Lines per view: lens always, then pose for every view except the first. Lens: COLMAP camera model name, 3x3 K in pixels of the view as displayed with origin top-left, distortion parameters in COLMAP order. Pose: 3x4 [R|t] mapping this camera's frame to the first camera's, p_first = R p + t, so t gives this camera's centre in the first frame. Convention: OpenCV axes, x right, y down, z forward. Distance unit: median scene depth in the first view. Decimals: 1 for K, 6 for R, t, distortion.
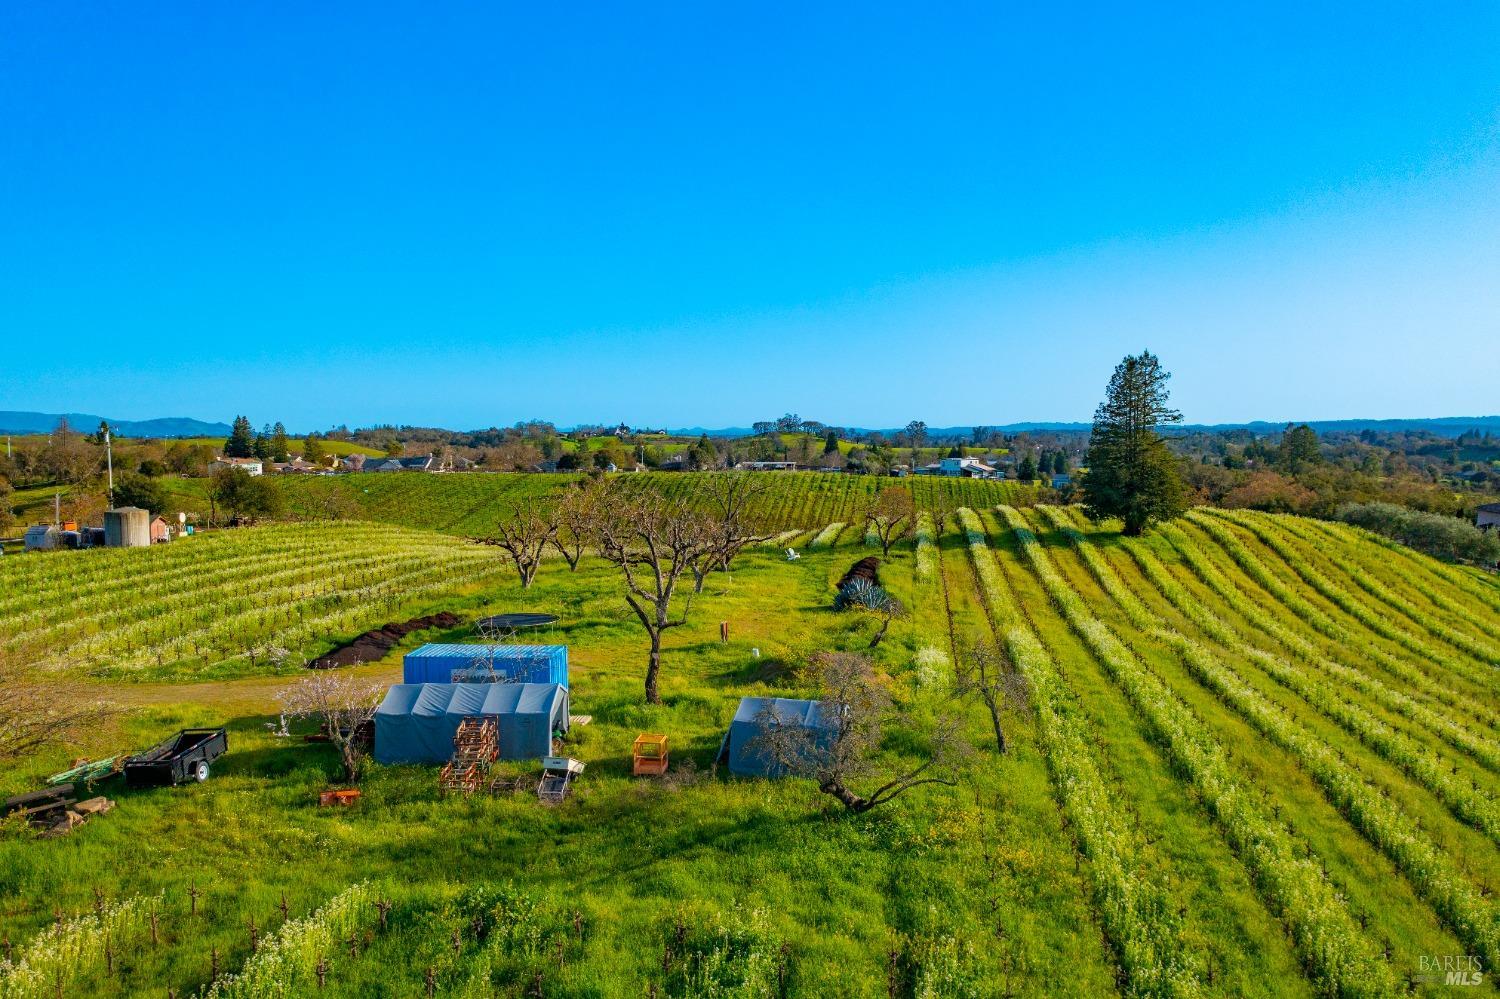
lens RADIAL K [[1194.6, 0, 750.8], [0, 1194.6, 503.0], [0, 0, 1]] dist [-0.005993, 0.034311]
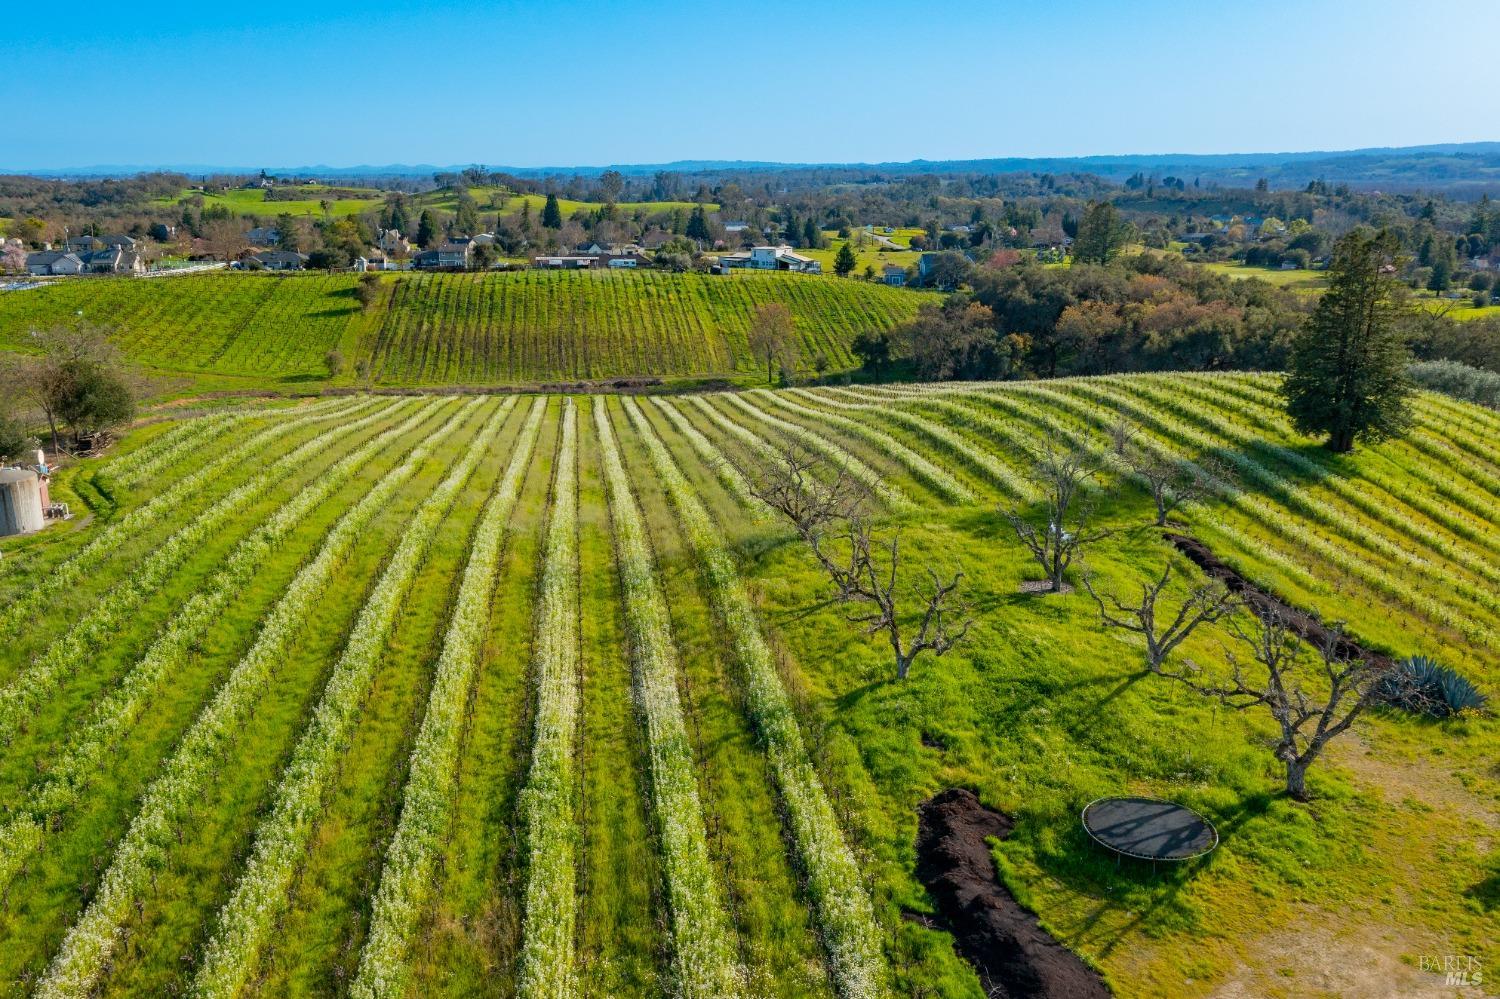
lens RADIAL K [[1280.6, 0, 701.2], [0, 1280.6, 459.4], [0, 0, 1]] dist [0.012584, 0.008941]
pose [[0.971806, -0.050979, 0.230206, -0.129803], [0.012999, 0.986445, 0.163574, -0.048120], [-0.235424, -0.155970, 0.959296, 0.094735]]
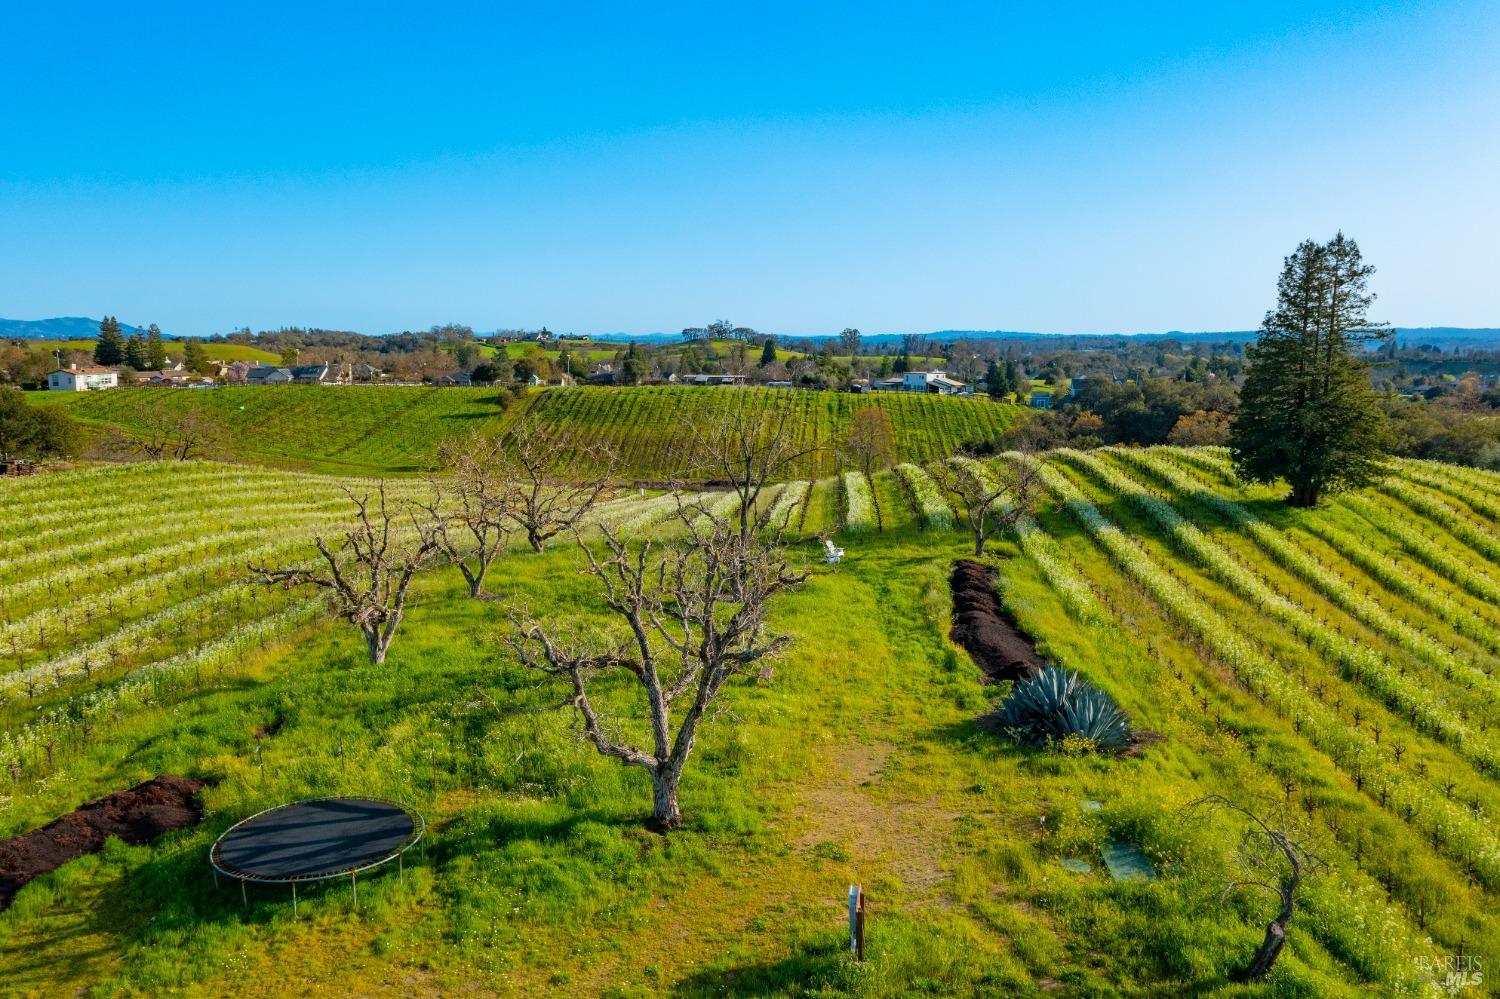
lens RADIAL K [[1194.6, 0, 748.9], [0, 1194.6, 494.7], [0, 0, 1]] dist [-0.005993, 0.034311]
pose [[0.998074, 0.000179, 0.062031, -0.016536], [-0.004589, 0.997468, 0.070971, -0.010610], [-0.061861, -0.071119, 0.995548, 0.133688]]
